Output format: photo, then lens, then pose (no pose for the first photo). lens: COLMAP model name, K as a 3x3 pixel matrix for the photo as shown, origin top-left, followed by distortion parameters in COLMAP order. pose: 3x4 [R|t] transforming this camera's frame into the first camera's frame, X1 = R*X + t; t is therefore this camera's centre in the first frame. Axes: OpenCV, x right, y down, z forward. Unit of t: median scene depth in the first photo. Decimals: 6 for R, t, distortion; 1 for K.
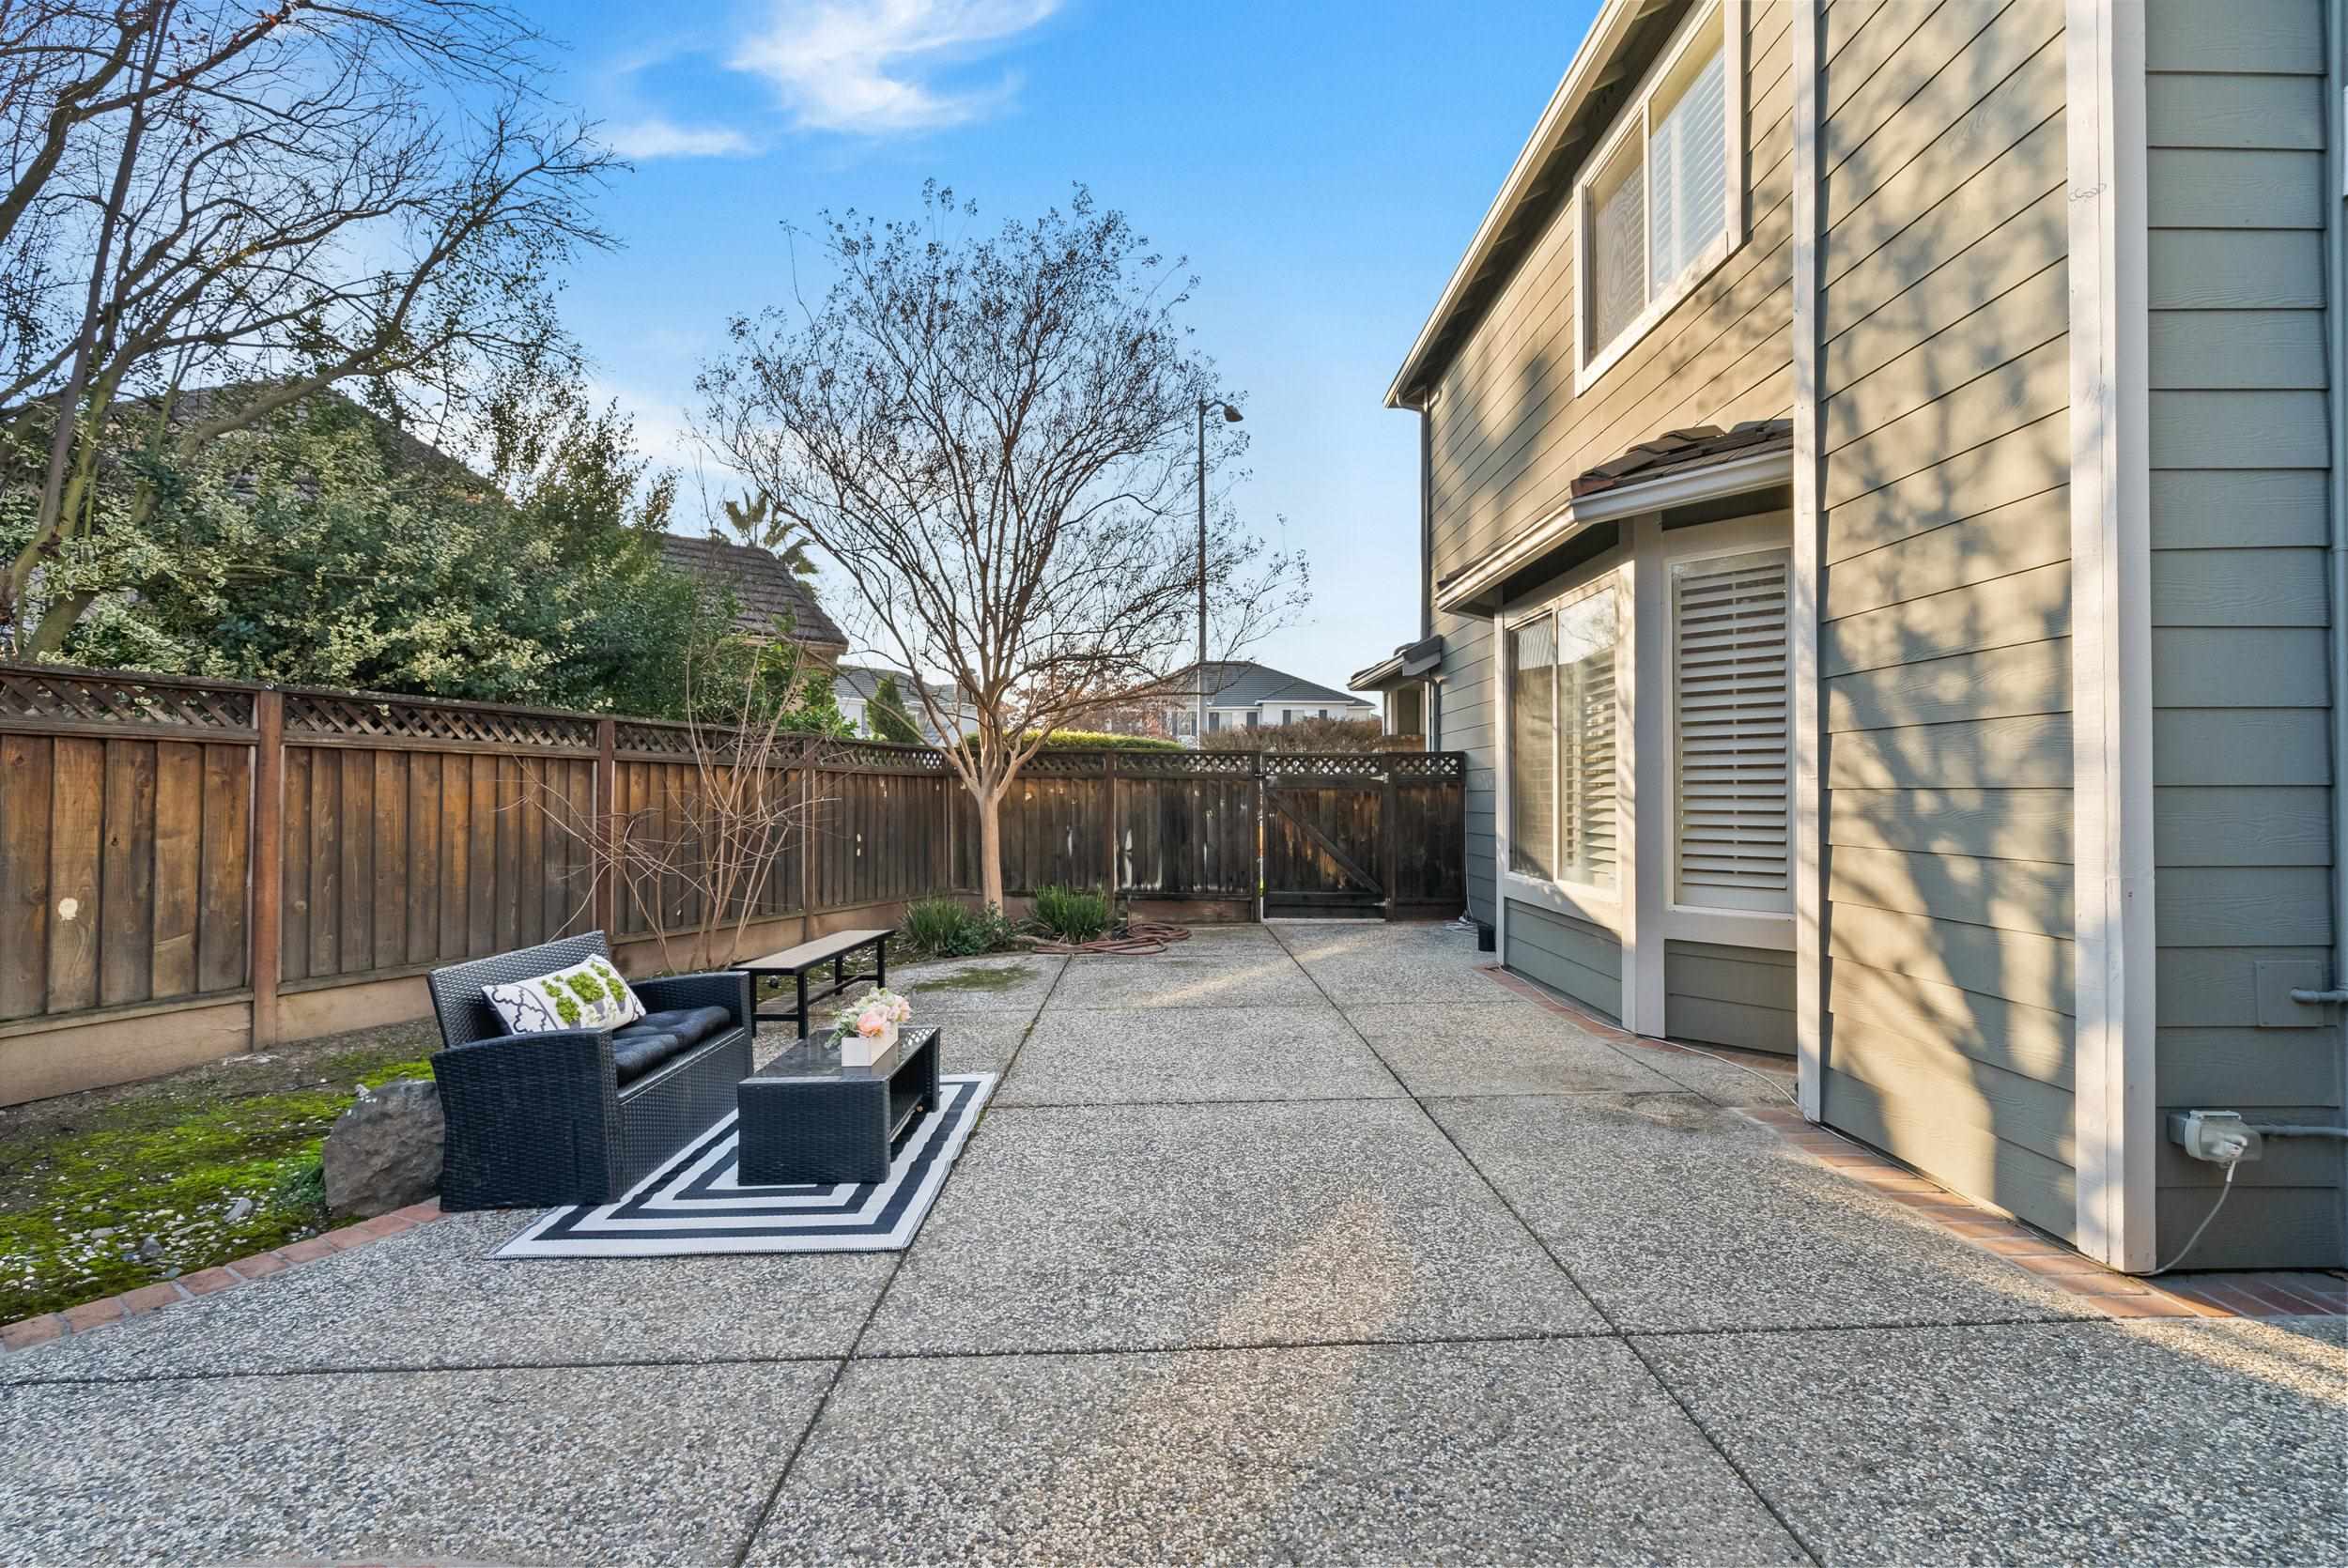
lens RADIAL K [[965.8, 0, 1175.2], [0, 965.8, 767.6], [0, 0, 1]] dist [-0.000121, 0.000106]
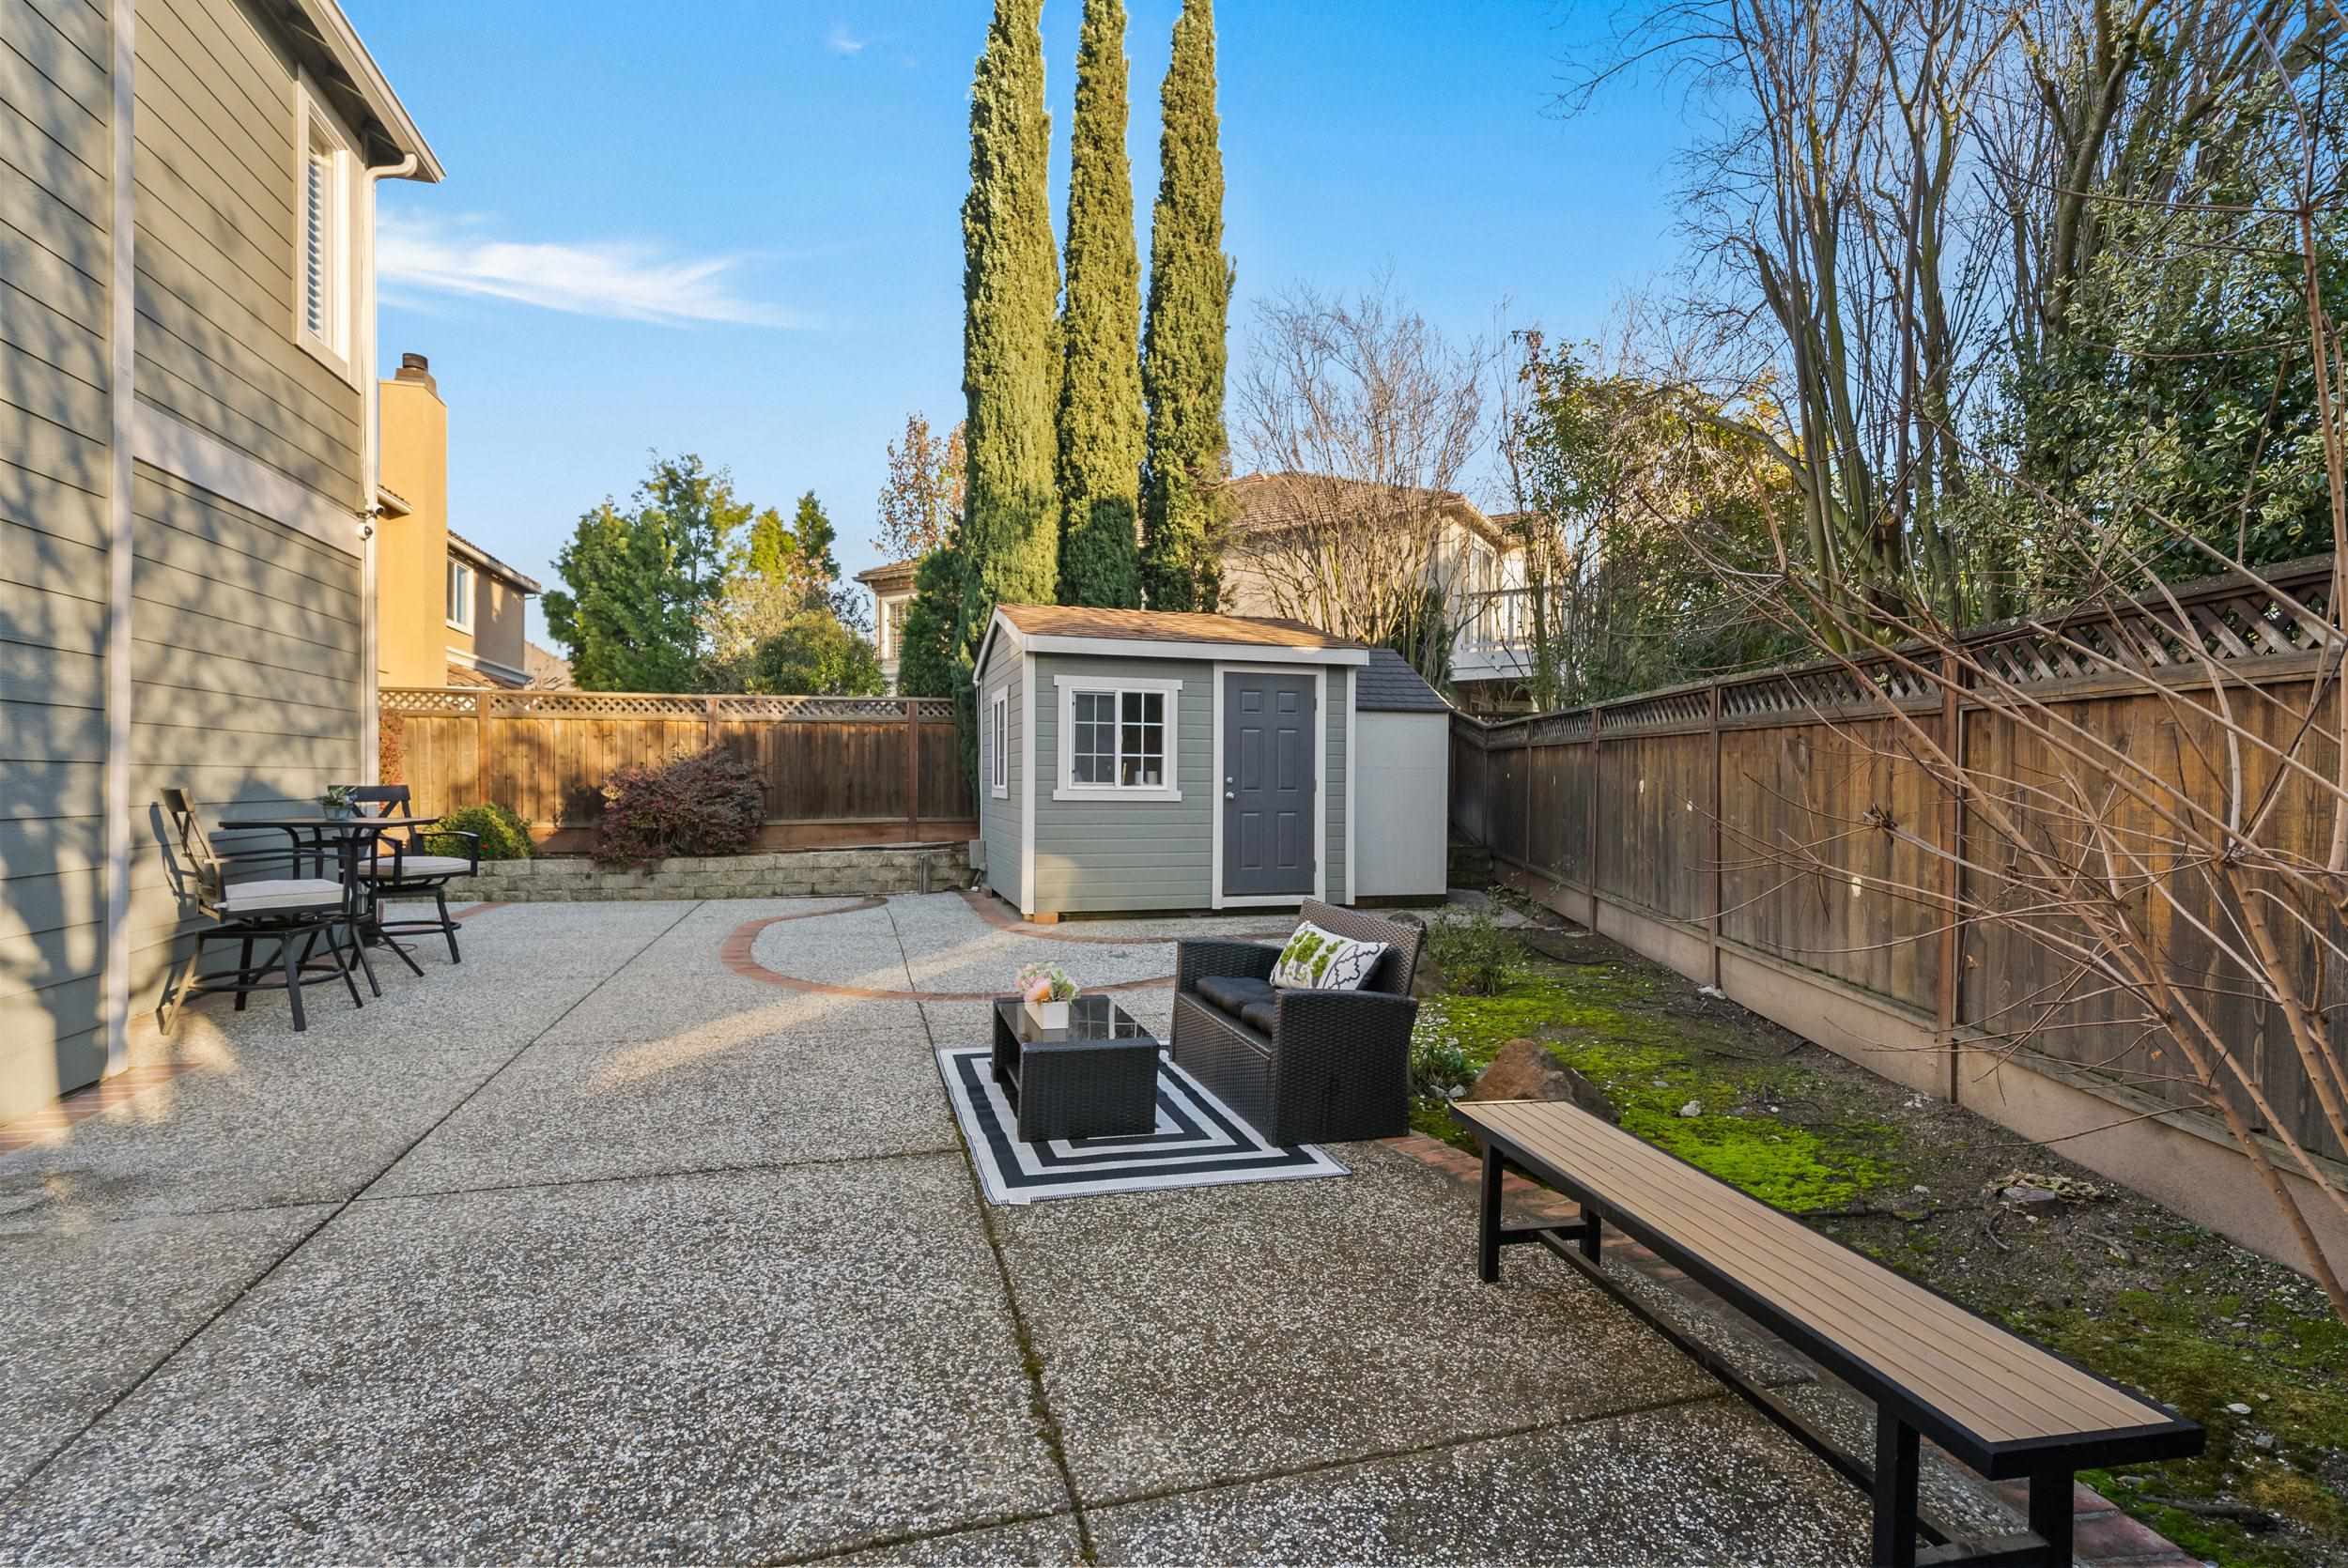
lens RADIAL K [[1092.9, 0, 1169.9], [0, 1092.9, 803.5], [0, 0, 1]] dist [-0.002744, -0.000120]
pose [[-0.964697, -0.003099, -0.263345, -0.136890], [-0.001563, 0.999981, -0.006041, 0.071090], [0.263359, -0.005416, -0.964683, 2.278663]]
